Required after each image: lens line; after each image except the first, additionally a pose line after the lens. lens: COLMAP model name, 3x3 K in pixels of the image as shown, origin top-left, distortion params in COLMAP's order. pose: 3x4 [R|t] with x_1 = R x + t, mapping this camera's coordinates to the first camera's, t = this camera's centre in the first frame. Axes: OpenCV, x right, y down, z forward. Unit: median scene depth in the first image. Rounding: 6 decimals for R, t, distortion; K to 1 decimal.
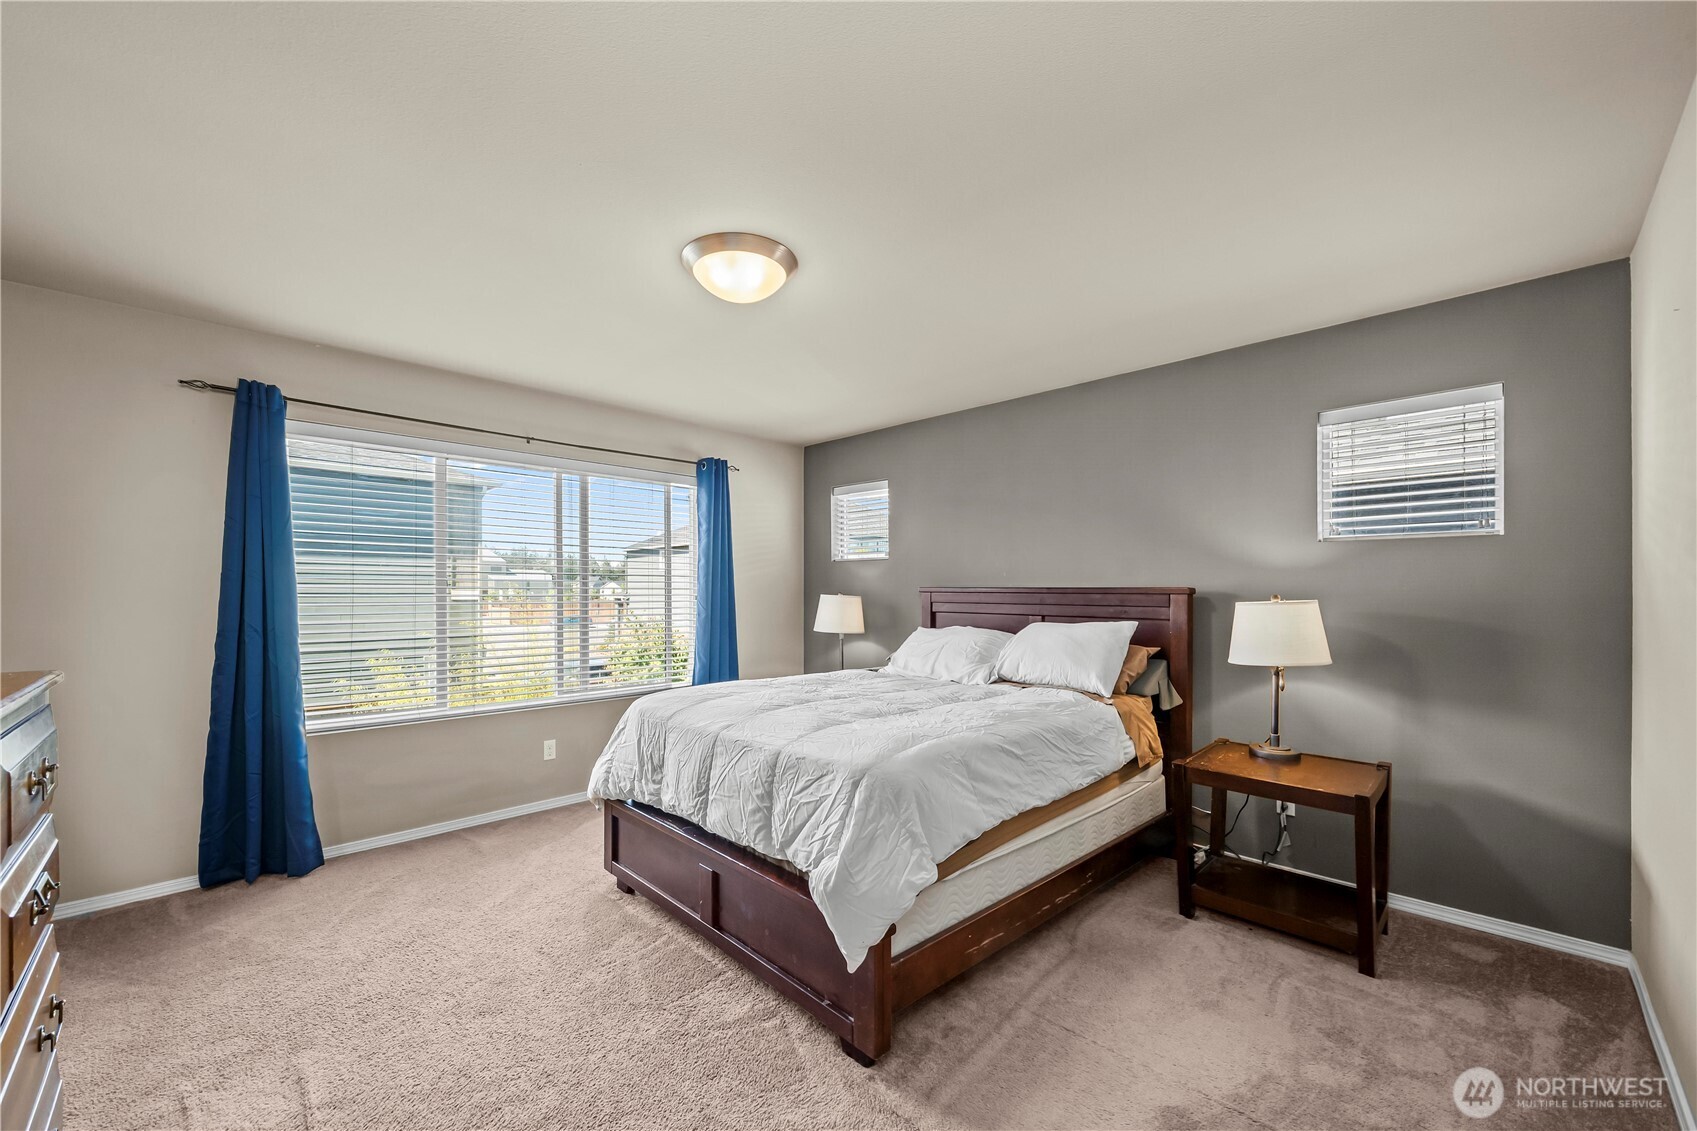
lens RADIAL K [[649.4, 0, 847.0], [0, 649.4, 591.5], [0, 0, 1]] dist [0.000866, 0.000151]
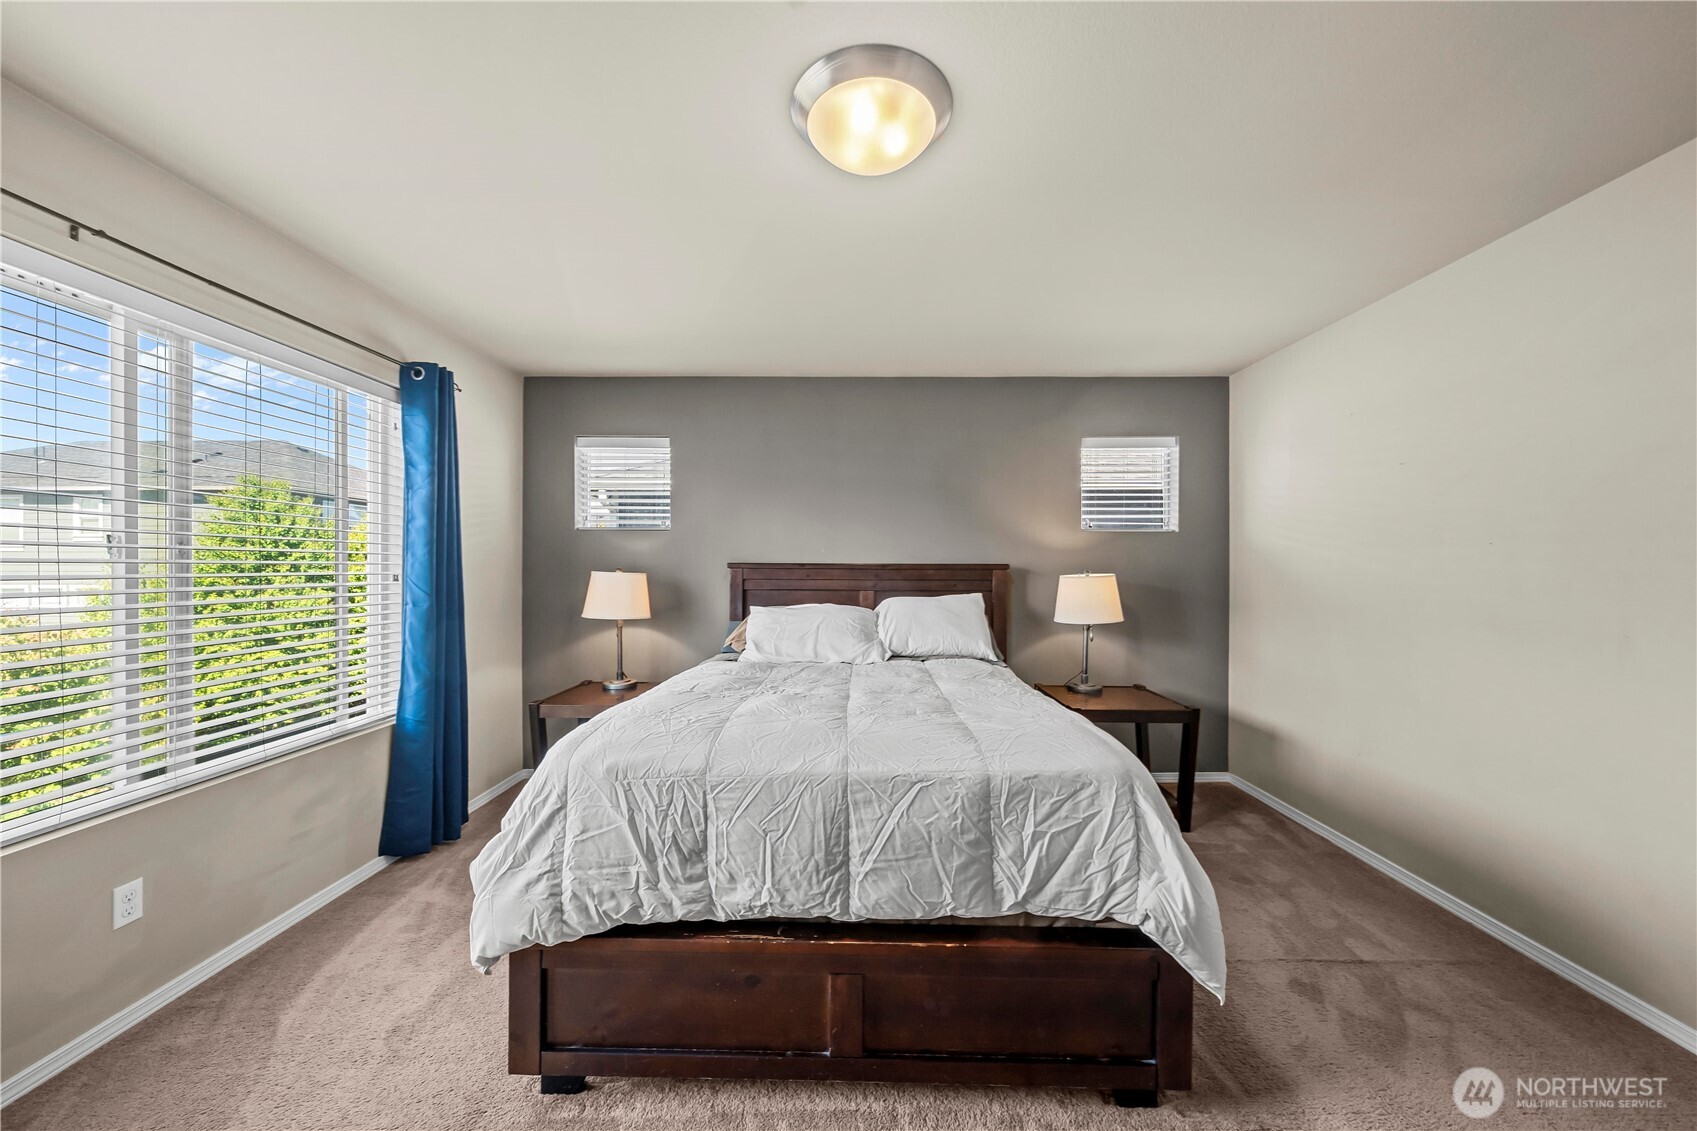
lens RADIAL K [[598.4, 0, 848.5], [0, 598.4, 565.5], [0, 0, 1]] dist [-0.001943, -0.000100]
pose [[0.720335, -0.000206, 0.693627, -0.549477], [0.000754, 1.000000, -0.000485, -0.003399], [-0.693626, 0.000872, 0.720334, 0.461941]]
